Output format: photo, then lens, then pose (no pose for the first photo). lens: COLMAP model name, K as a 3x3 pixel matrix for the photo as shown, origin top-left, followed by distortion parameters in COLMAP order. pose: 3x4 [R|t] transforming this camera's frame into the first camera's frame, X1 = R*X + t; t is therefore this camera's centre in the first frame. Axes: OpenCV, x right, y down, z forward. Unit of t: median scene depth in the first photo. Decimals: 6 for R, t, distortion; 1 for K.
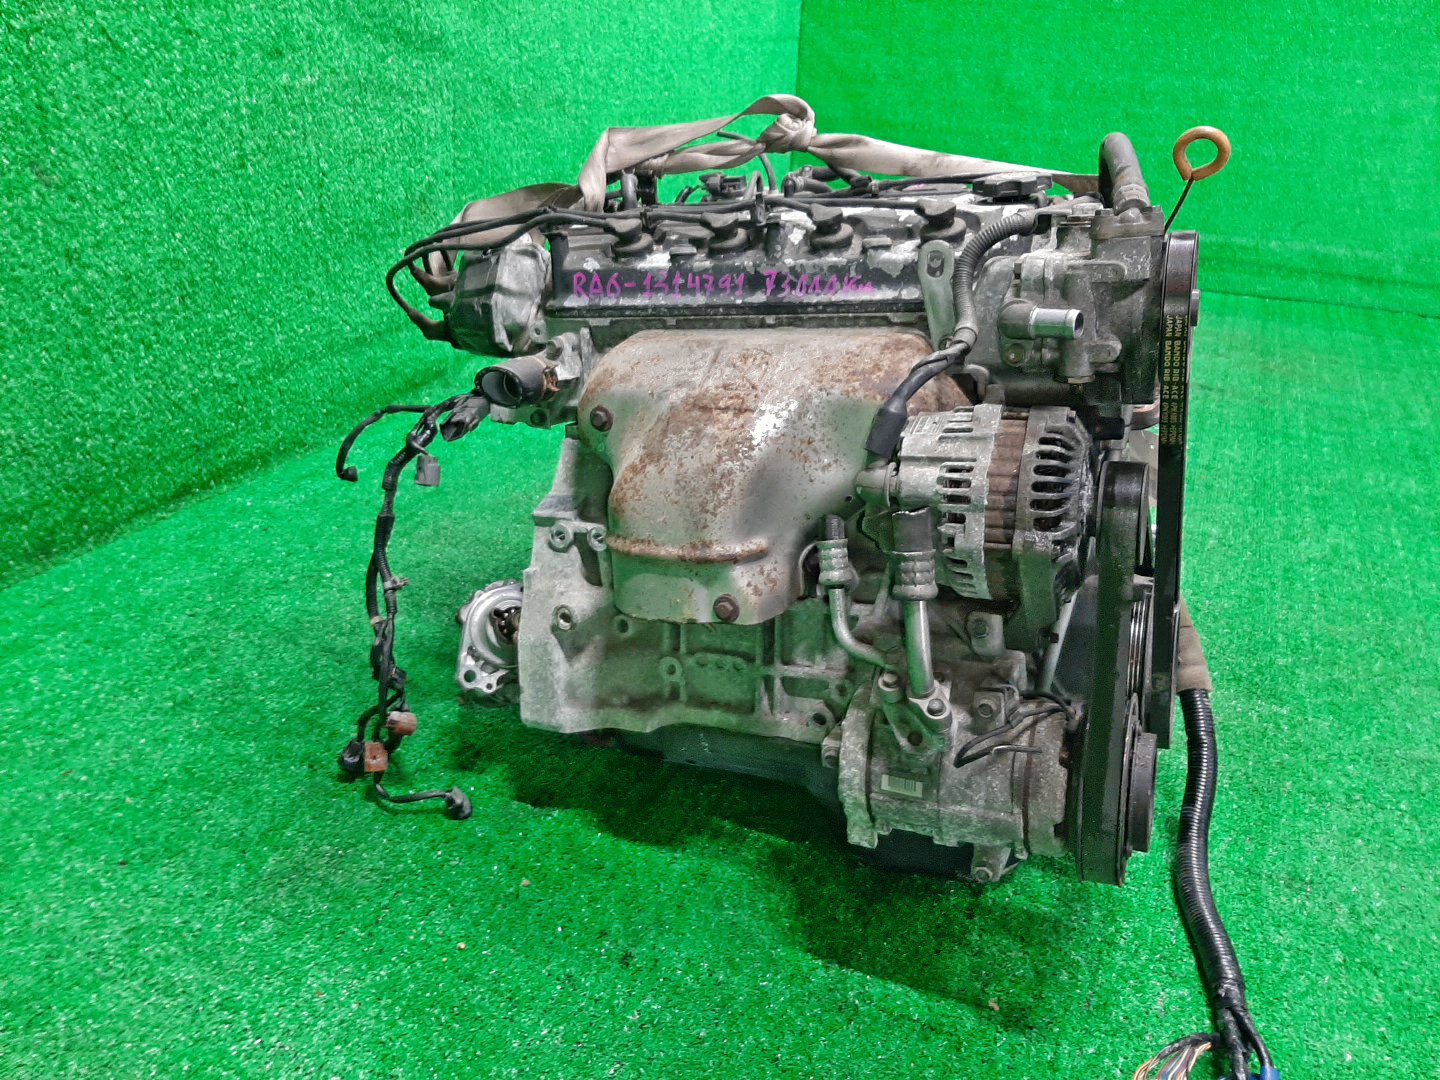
lens RADIAL K [[1082.7, 0, 717.3], [0, 1082.7, 541.7], [0, 0, 1]] dist [0.055129, 0.000543]
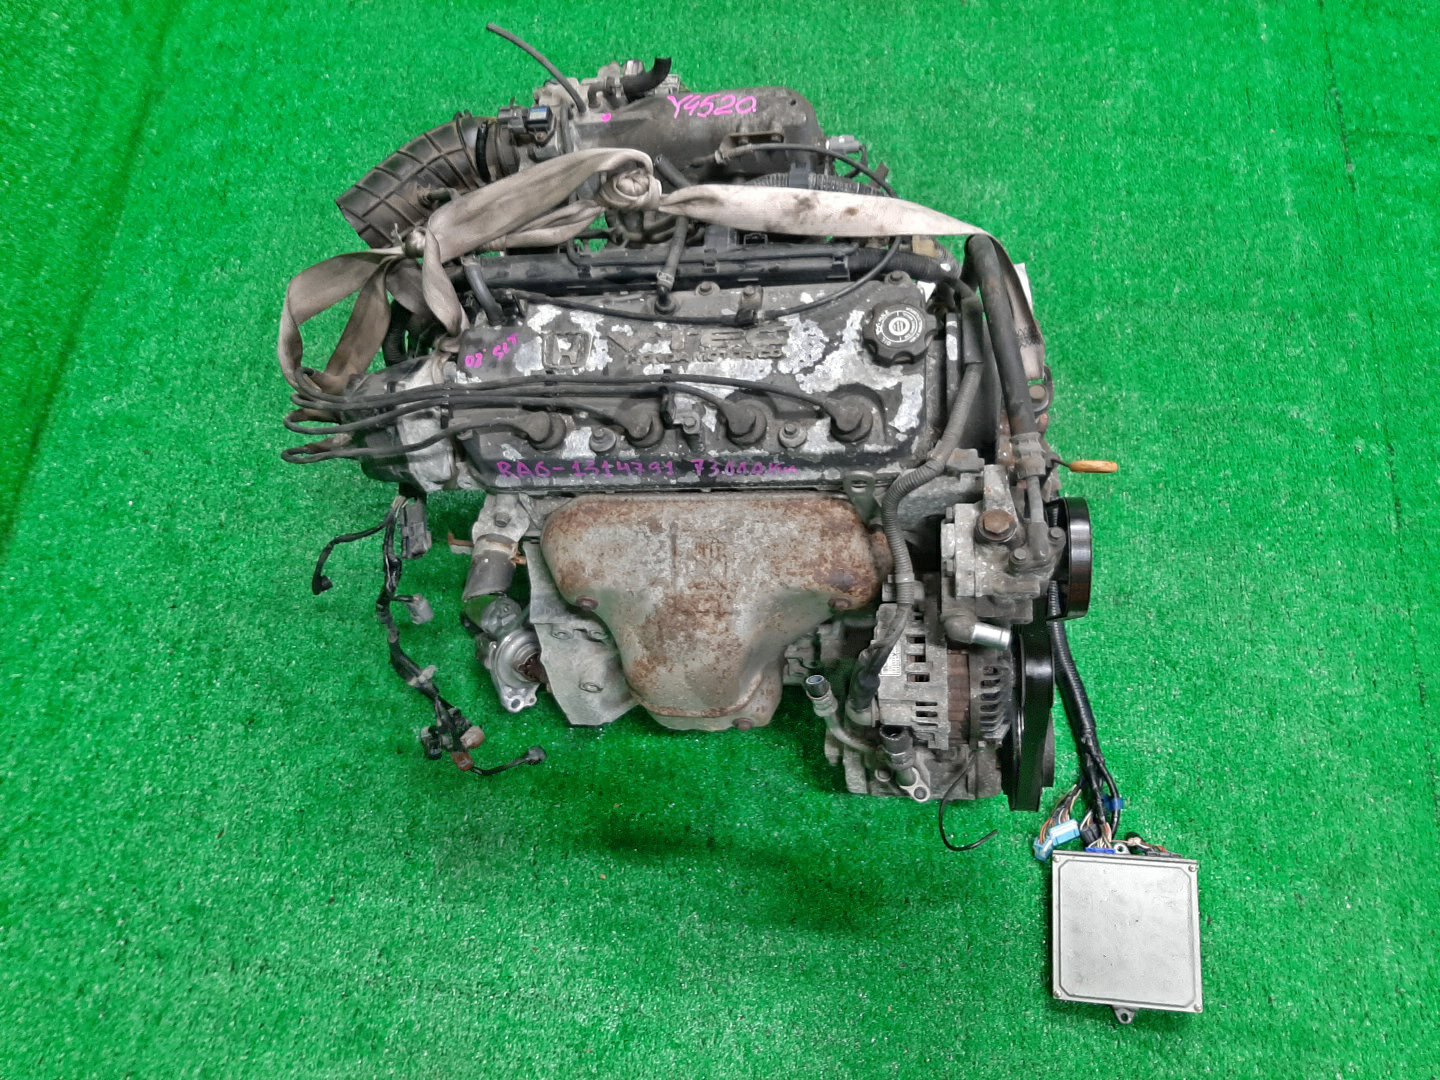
lens RADIAL K [[1082.7, 0, 723.8], [0, 1082.7, 540.0], [0, 0, 1]] dist [0.055129, 0.000543]
pose [[0.939970, -0.336380, 0.057489, -0.014924], [0.218508, 0.722663, 0.655753, -0.910167], [-0.262128, -0.603826, 0.752784, 0.140518]]
